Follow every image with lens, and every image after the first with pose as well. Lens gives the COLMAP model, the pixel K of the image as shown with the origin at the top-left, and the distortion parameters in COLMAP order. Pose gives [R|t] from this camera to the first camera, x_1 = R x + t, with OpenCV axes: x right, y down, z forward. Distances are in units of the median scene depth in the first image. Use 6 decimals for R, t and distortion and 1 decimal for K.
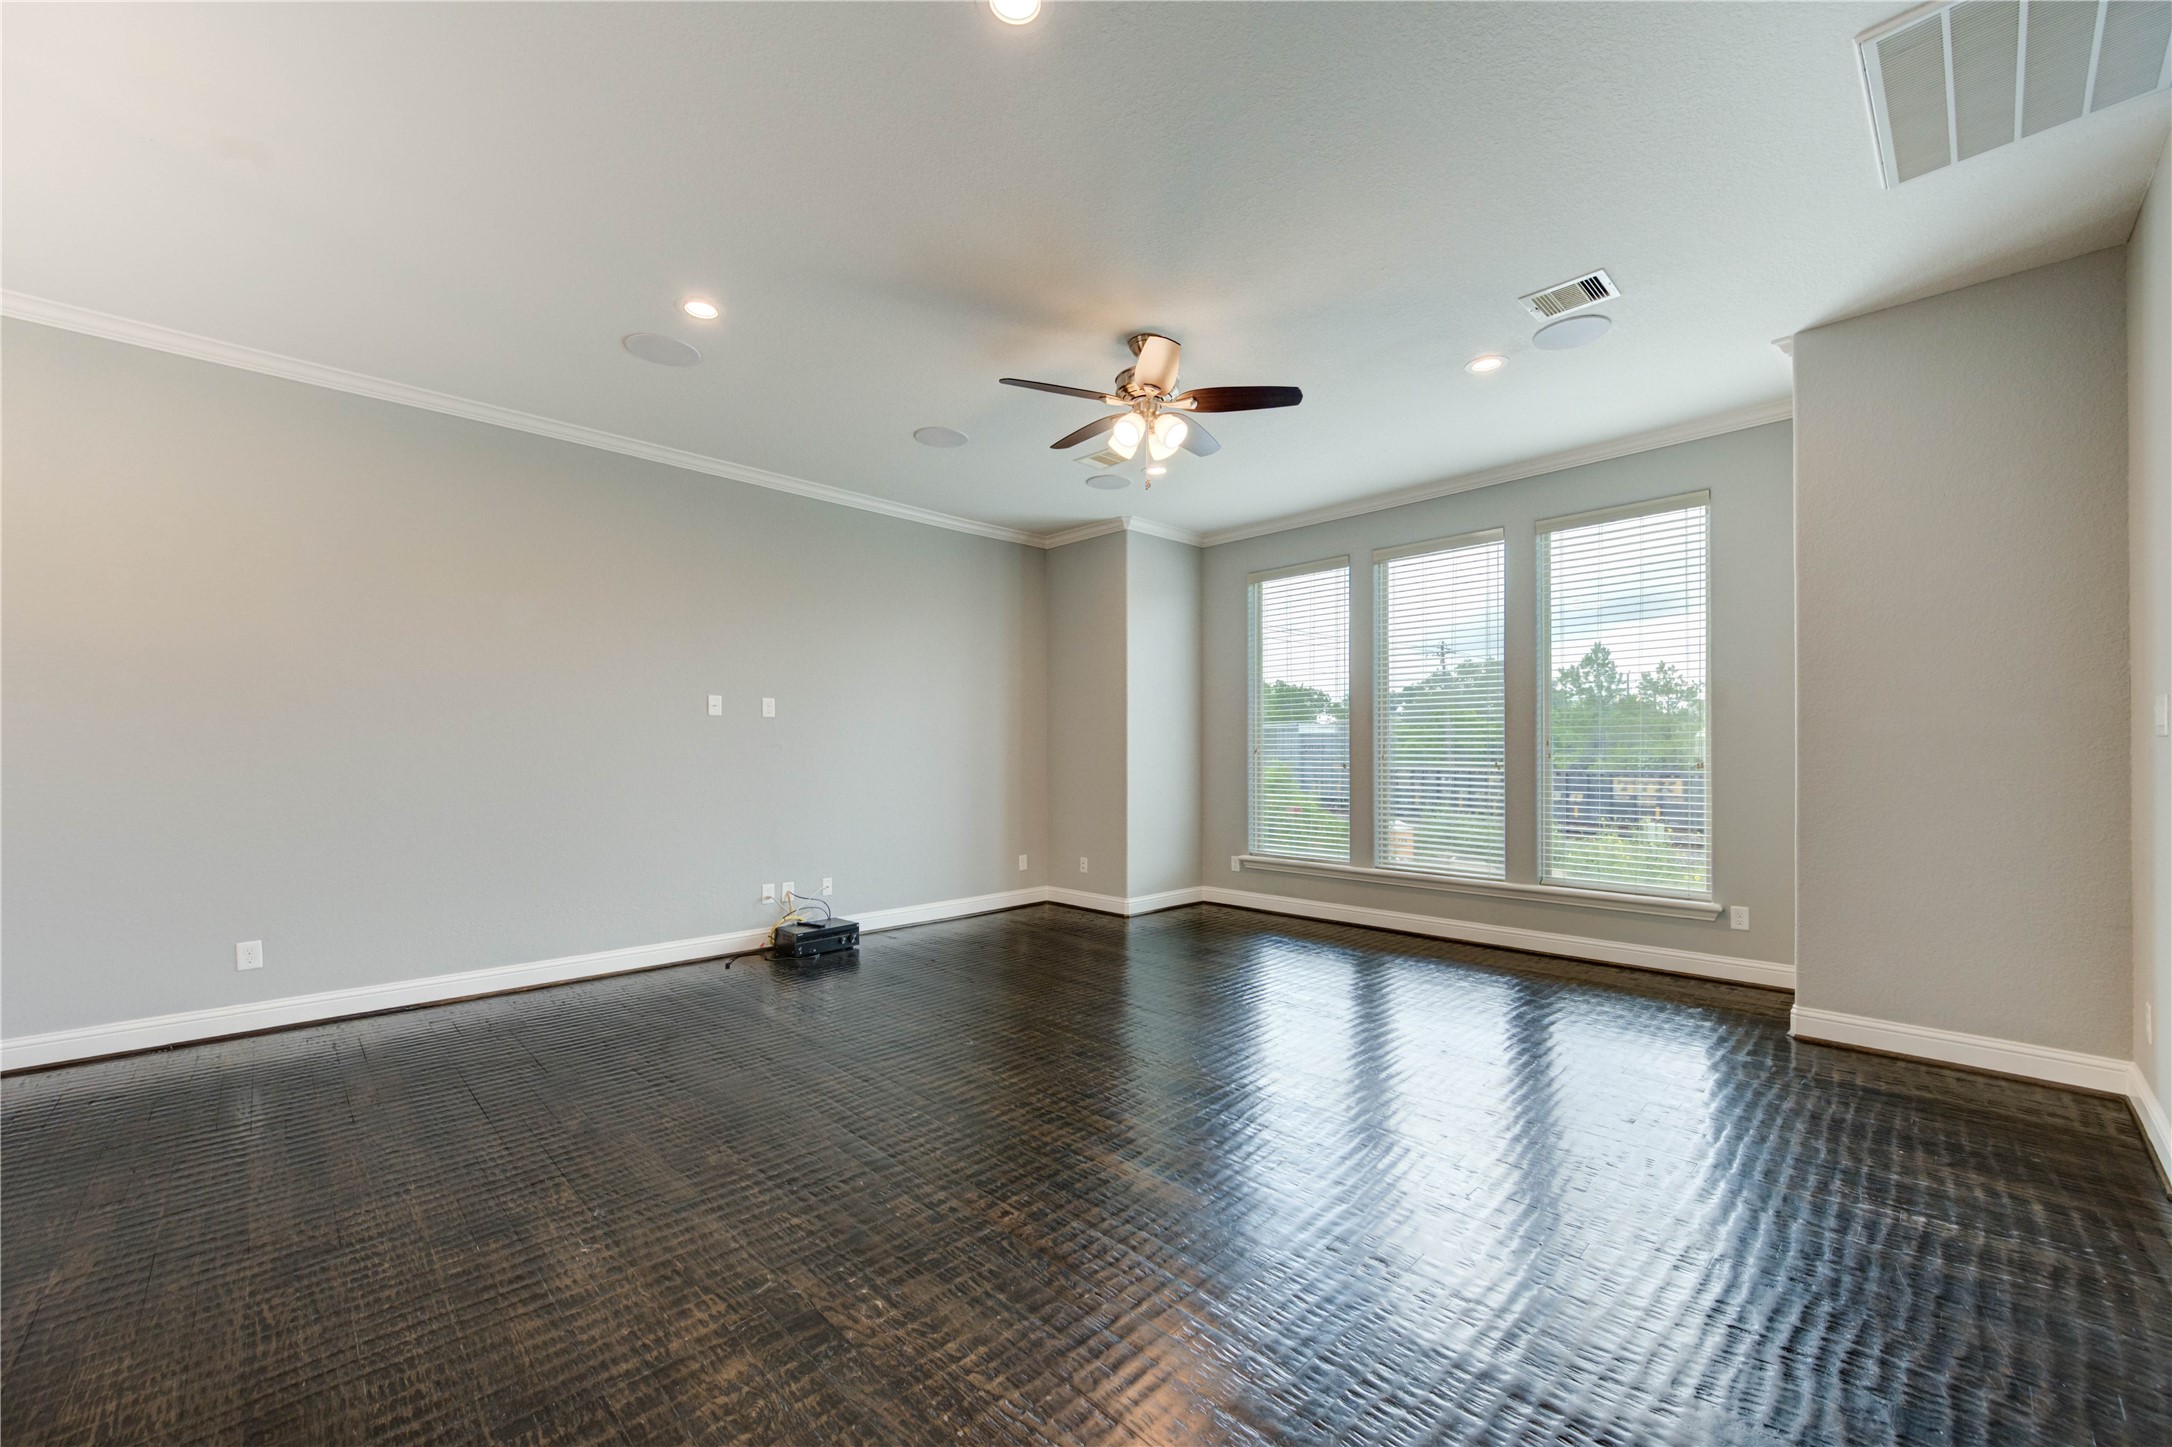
lens RADIAL K [[855.5, 0, 1093.7], [0, 855.5, 747.1], [0, 0, 1]] dist [0.001767, -0.001050]
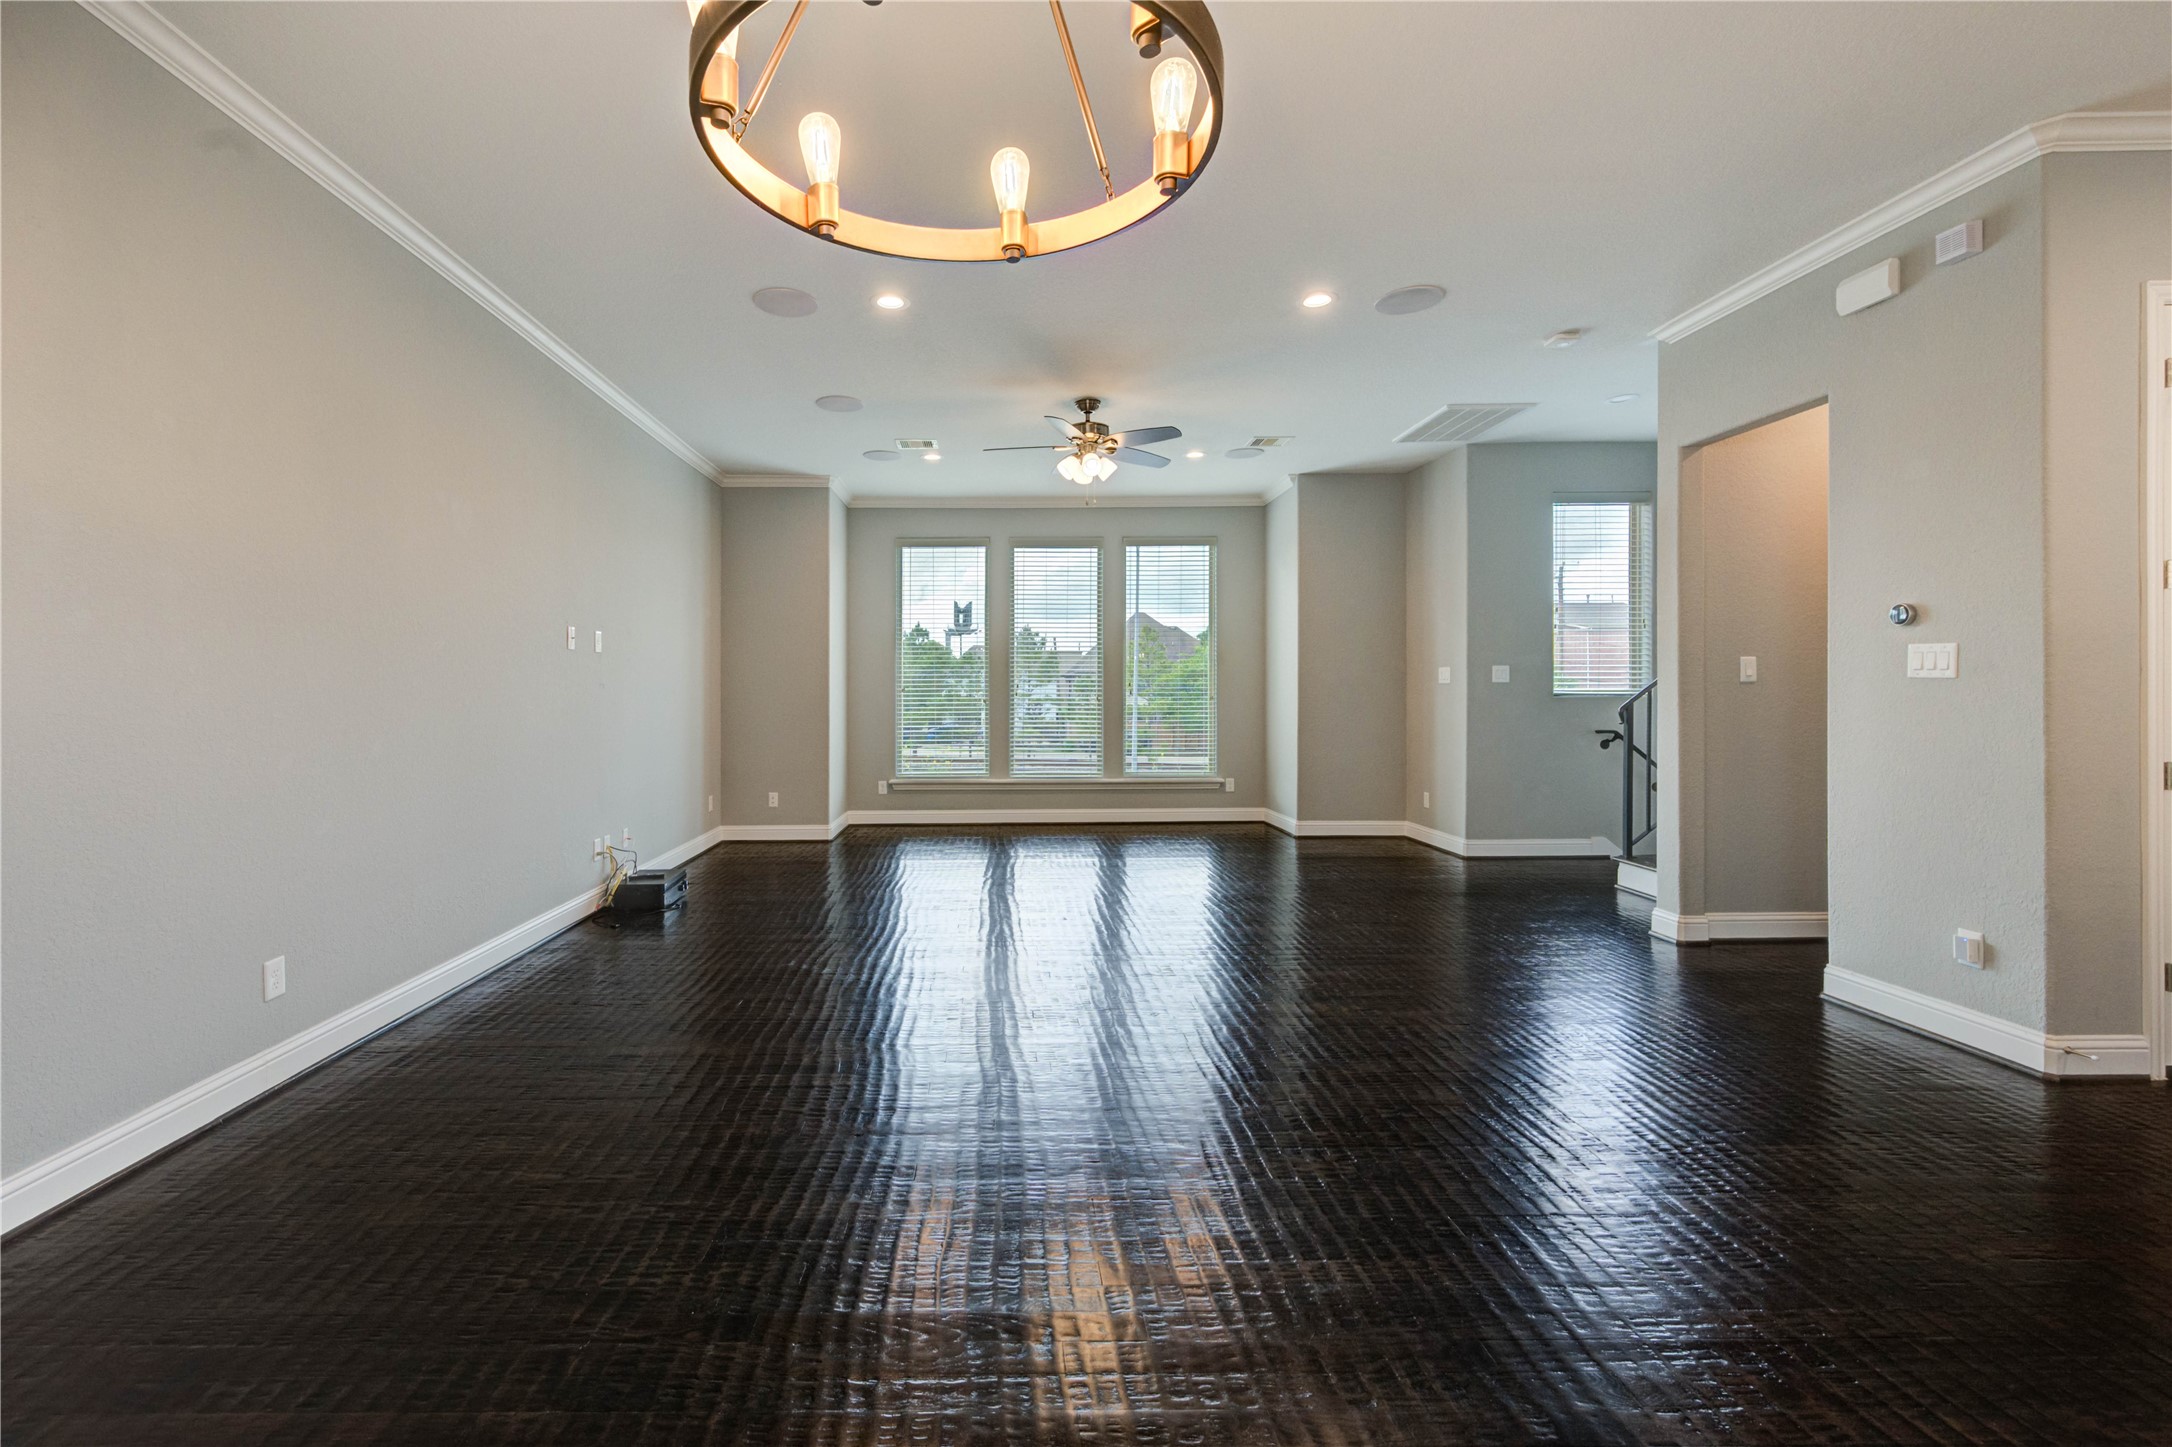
lens RADIAL K [[909.3, 0, 1018.8], [0, 909.3, 698.2], [0, 0, 1]] dist [0.000420, -0.000304]
pose [[0.686039, -0.007558, 0.727525, -0.667294], [-0.002164, 0.999920, 0.012428, 0.000237], [-0.727561, -0.010100, 0.685968, 0.025649]]
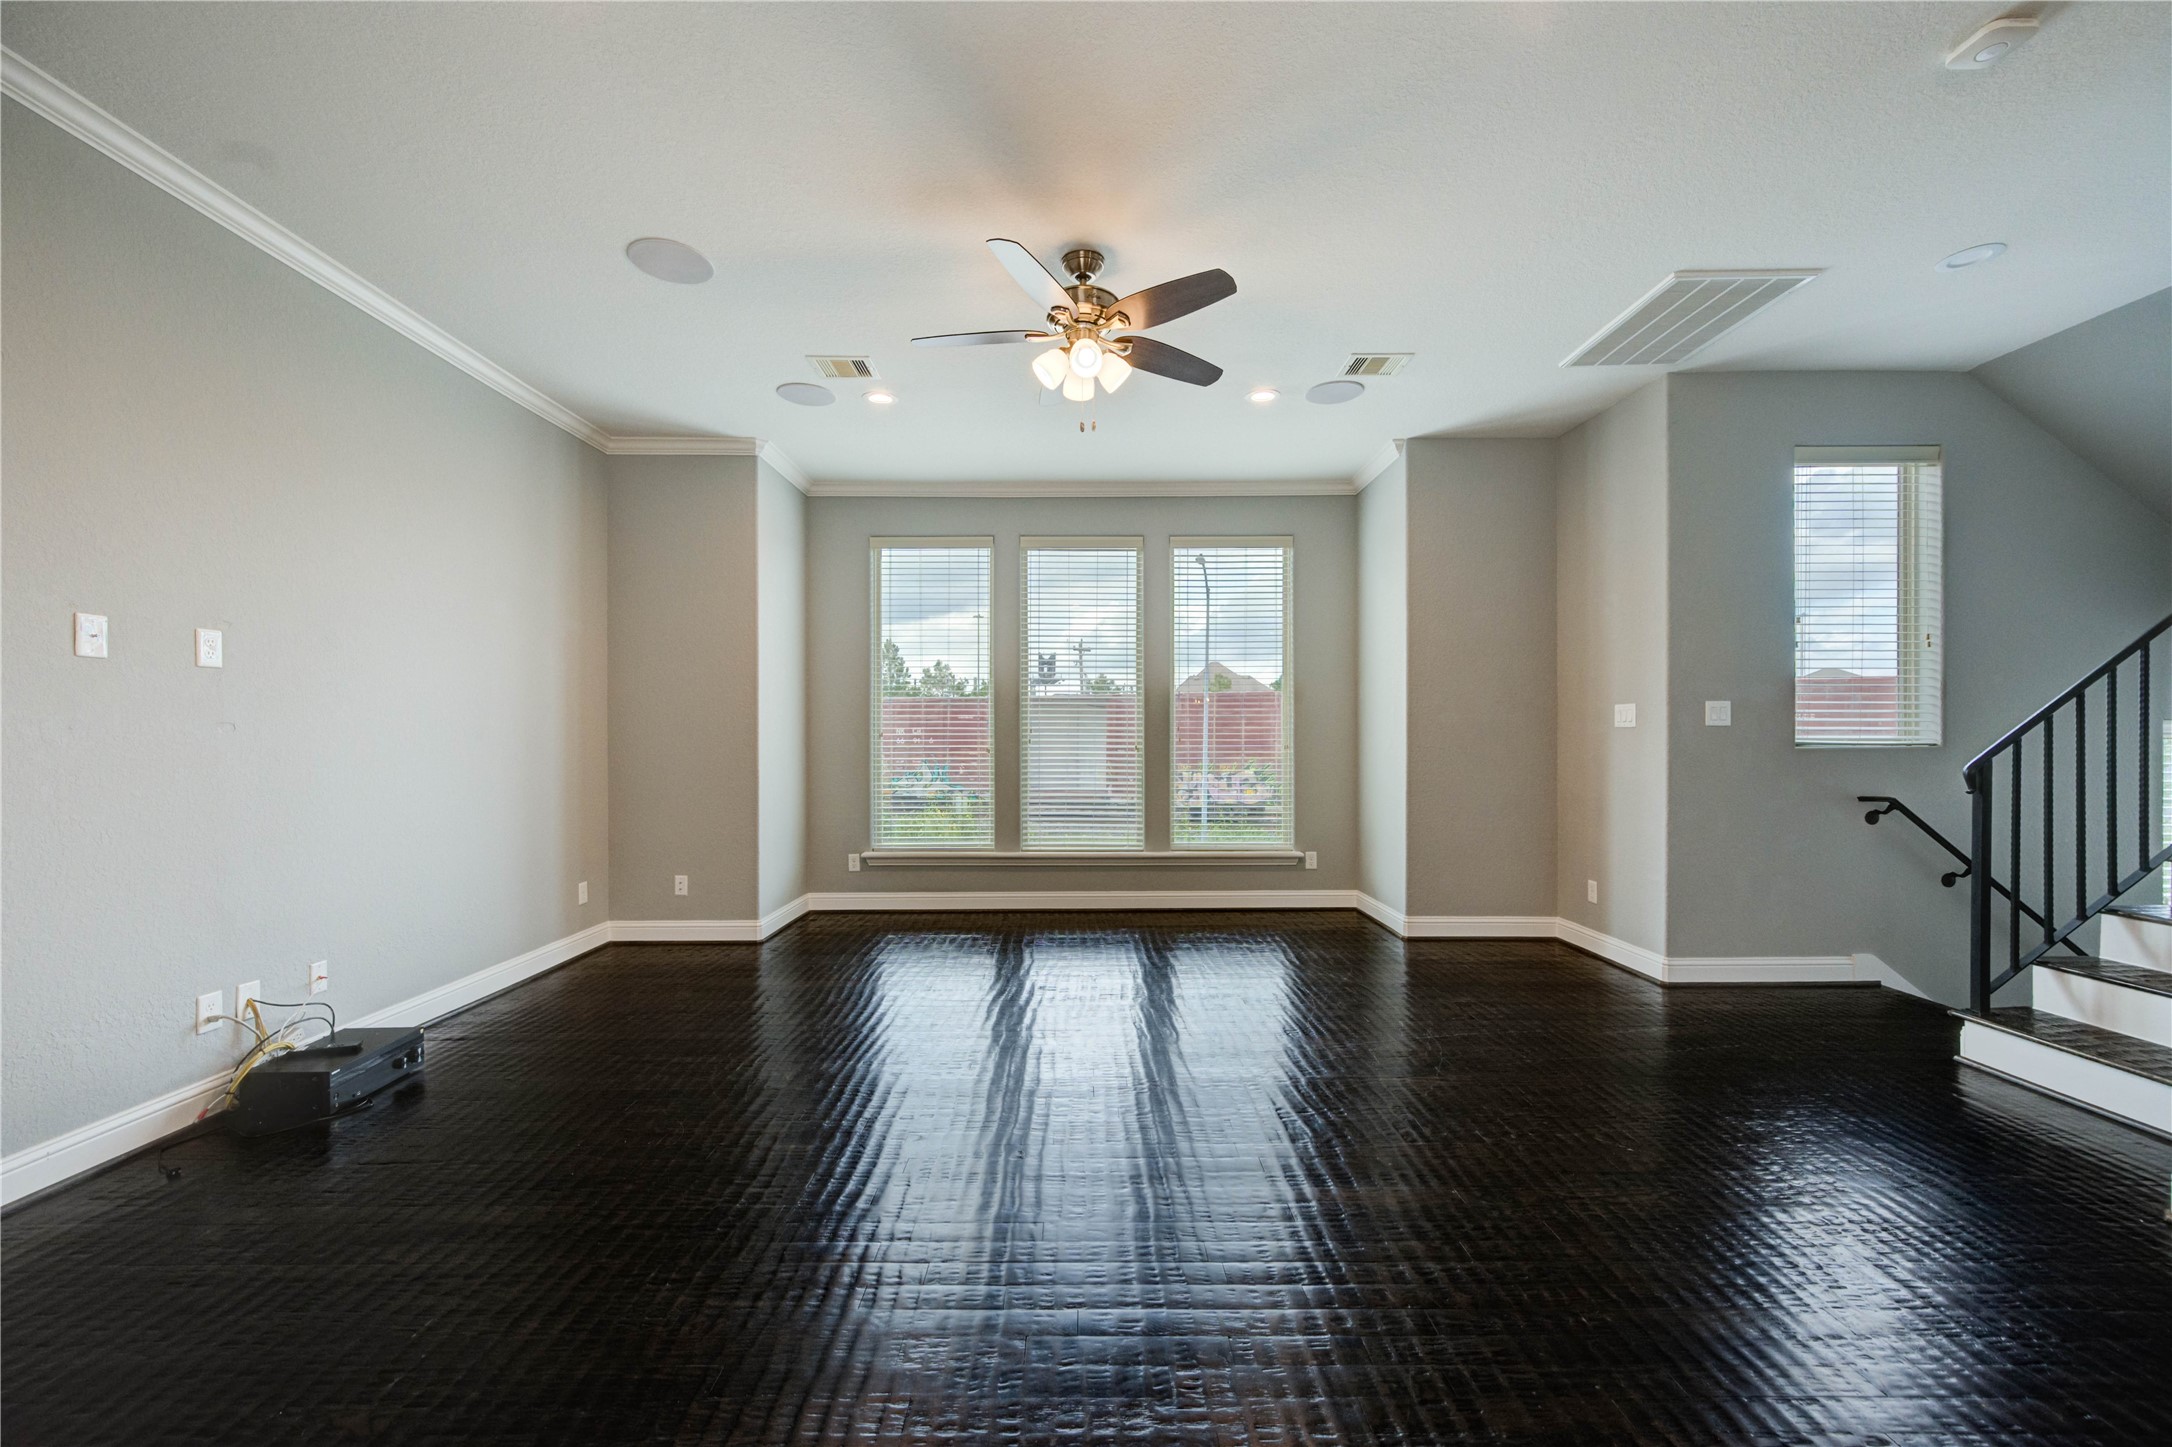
lens RADIAL K [[855.5, 0, 1086.3], [0, 855.5, 734.6], [0, 0, 1]] dist [0.001767, -0.001050]
pose [[0.698726, 0.001545, 0.715388, -0.331225], [-0.003985, 0.999991, 0.001732, 0.002229], [-0.715379, -0.004061, 0.698725, 0.234220]]
